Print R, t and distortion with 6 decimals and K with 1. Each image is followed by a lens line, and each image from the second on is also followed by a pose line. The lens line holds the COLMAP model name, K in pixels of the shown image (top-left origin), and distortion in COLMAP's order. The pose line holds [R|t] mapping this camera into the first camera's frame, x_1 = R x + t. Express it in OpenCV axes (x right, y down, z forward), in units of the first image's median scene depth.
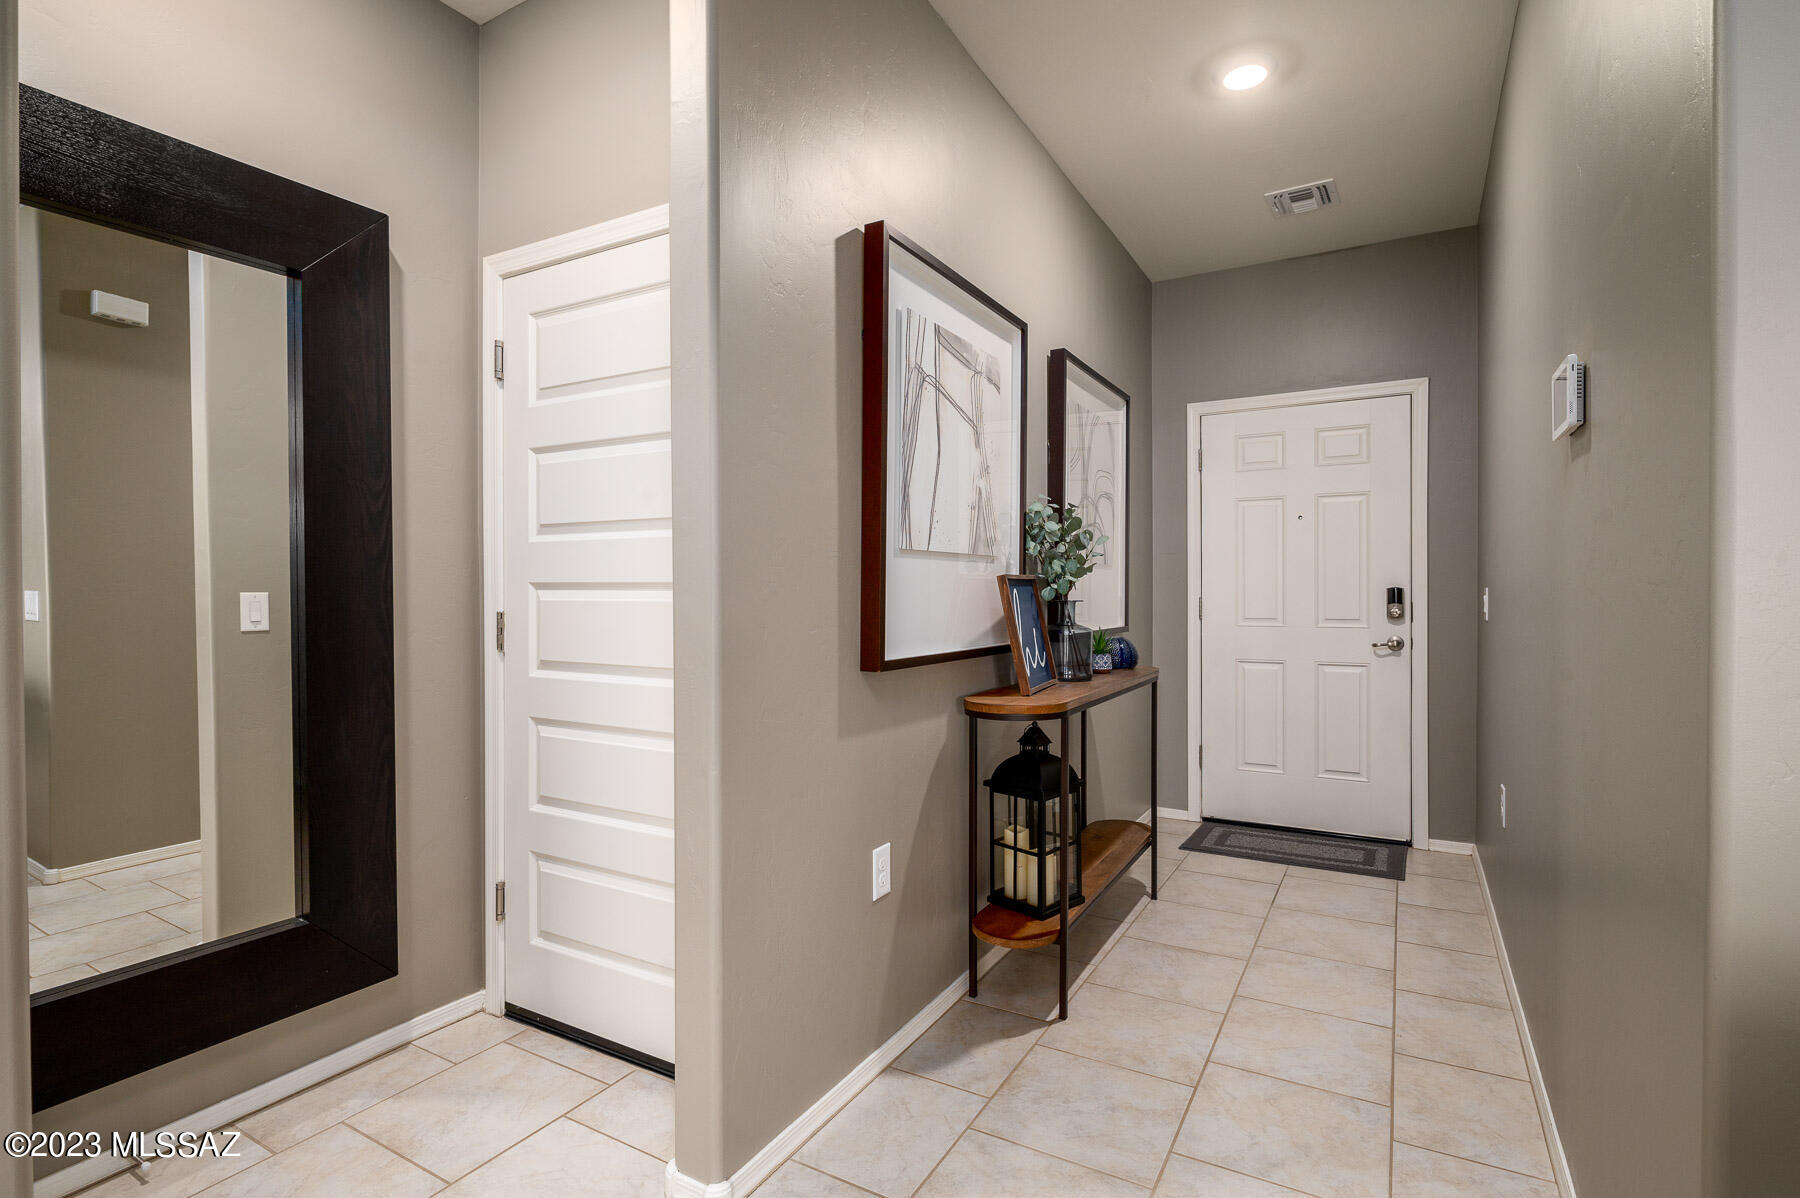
lens RADIAL K [[865.2, 0, 900.0], [0, 865.2, 599.0], [0, 0, 1]] dist [-0.000358, -0.006210]
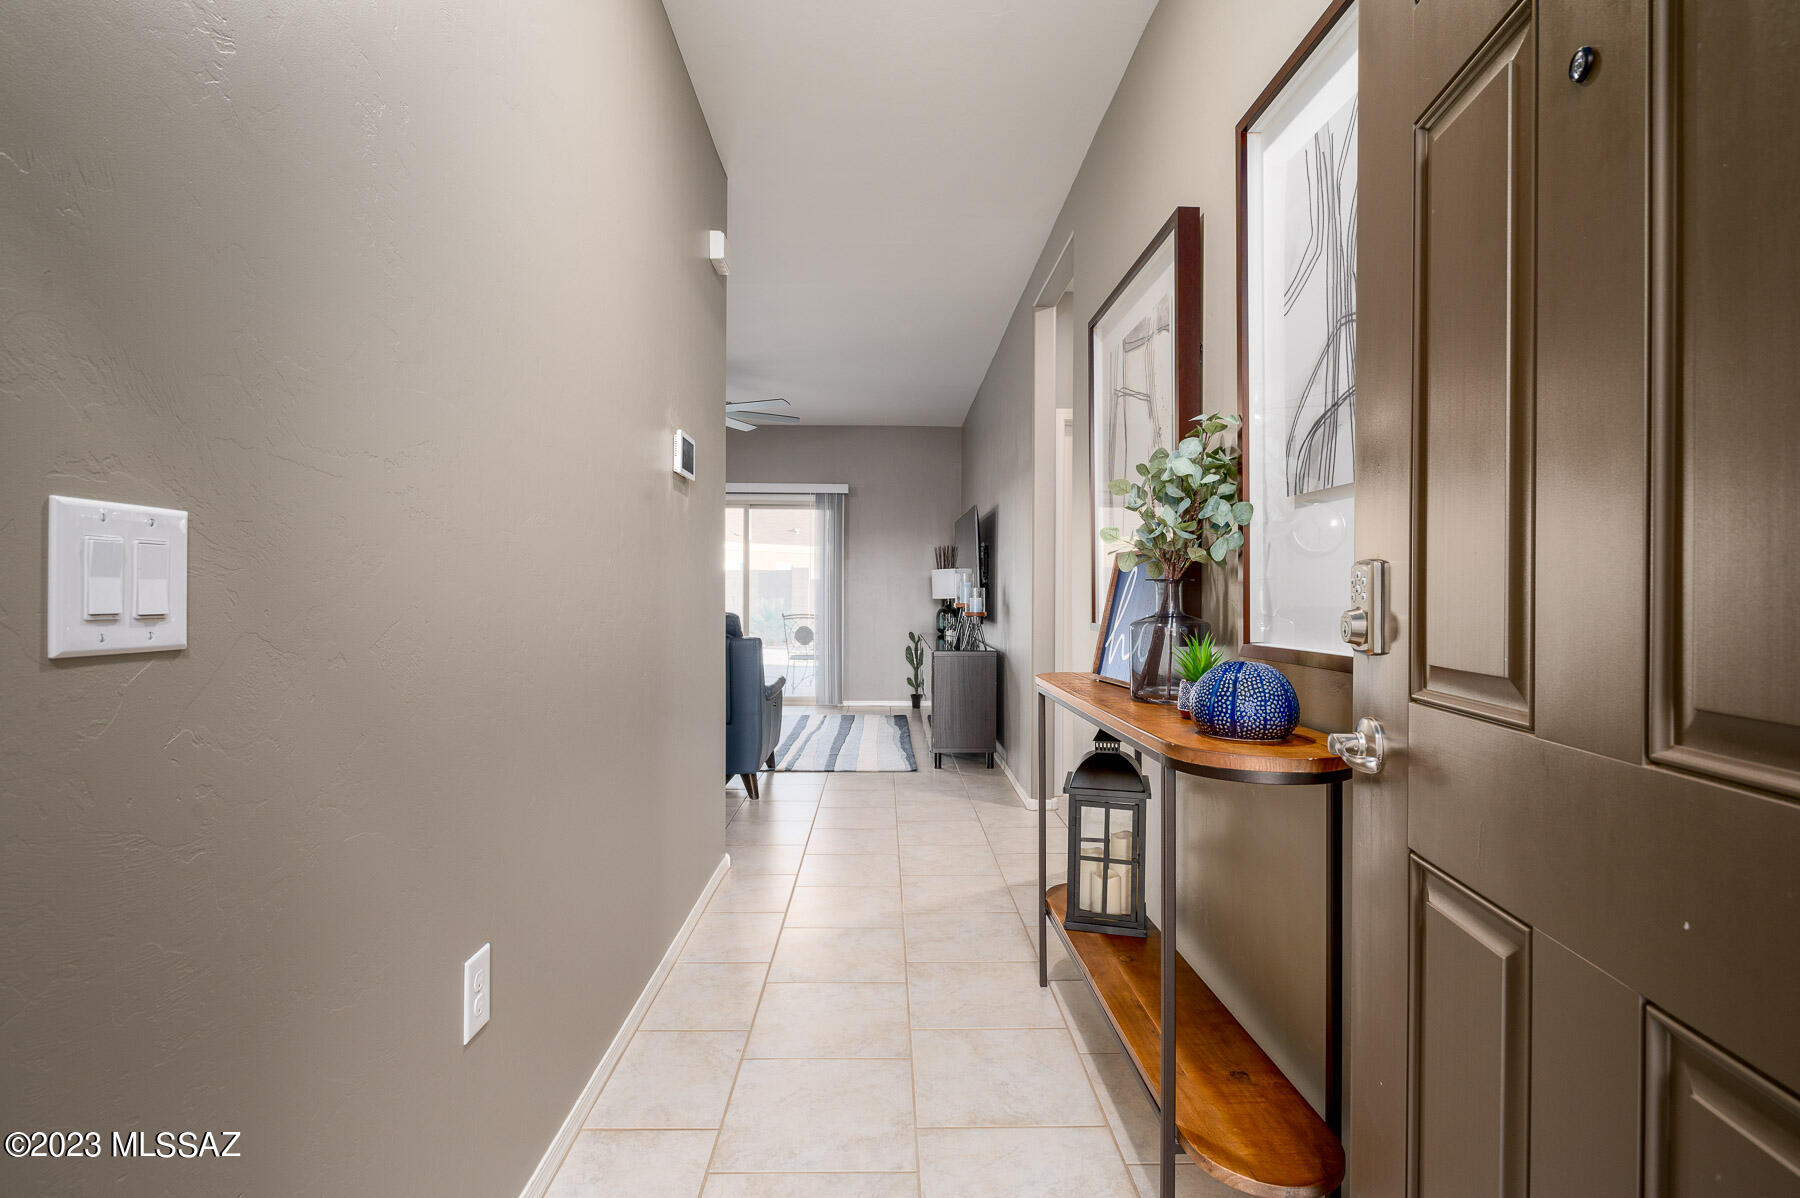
lens RADIAL K [[865.2, 0, 900.0], [0, 865.2, 599.0], [0, 0, 1]] dist [-0.000358, -0.006210]
pose [[-0.856526, 0.001283, -0.516103, 0.883300], [-0.008758, 0.999817, 0.017020, 0.007739], [0.516030, 0.019098, -0.856357, 1.821138]]
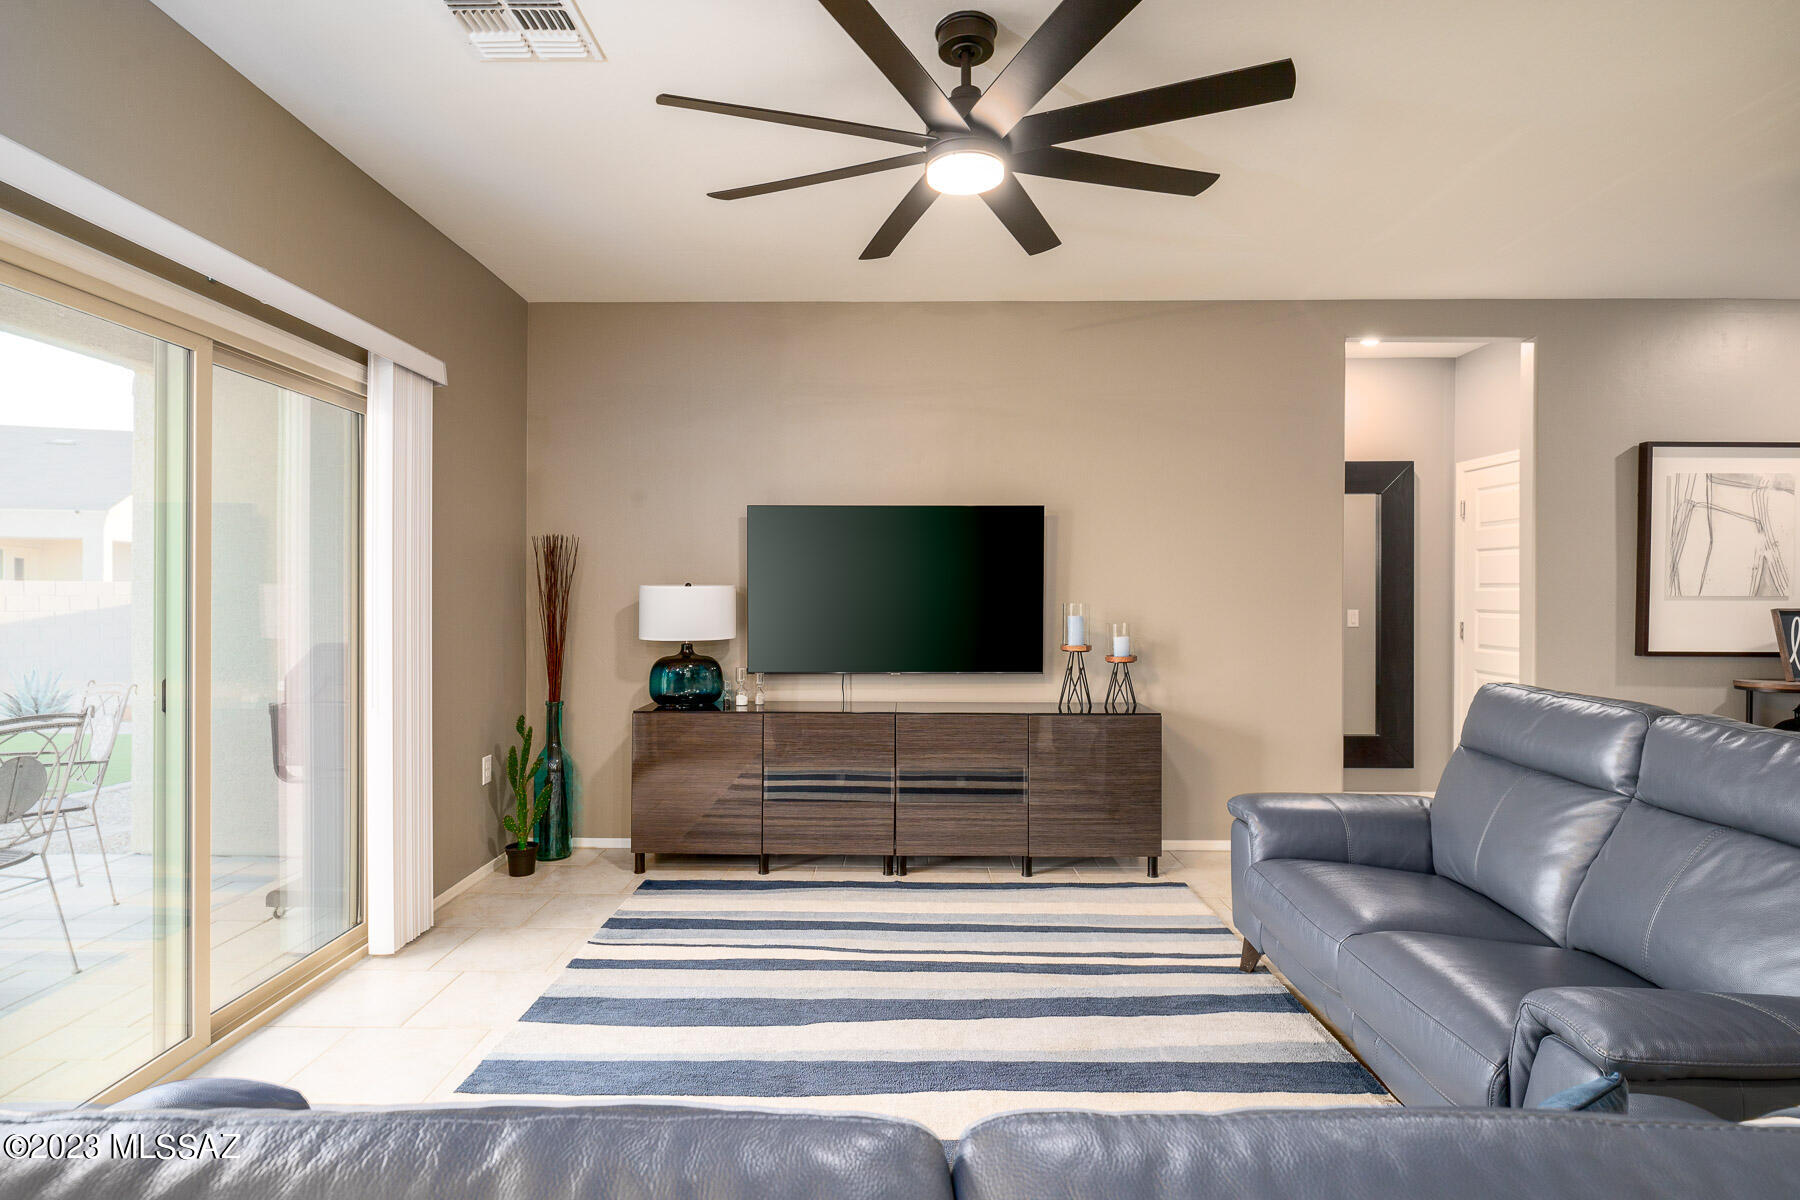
lens RADIAL K [[894.8, 0, 900.1], [0, 894.8, 594.7], [0, 0, 1]] dist [-0.002289, -0.001018]
pose [[0.493770, 0.004465, -0.869581, 0.849390], [-0.012531, 0.999920, -0.001981, -0.033565], [0.869502, 0.011875, 0.493786, -1.439454]]
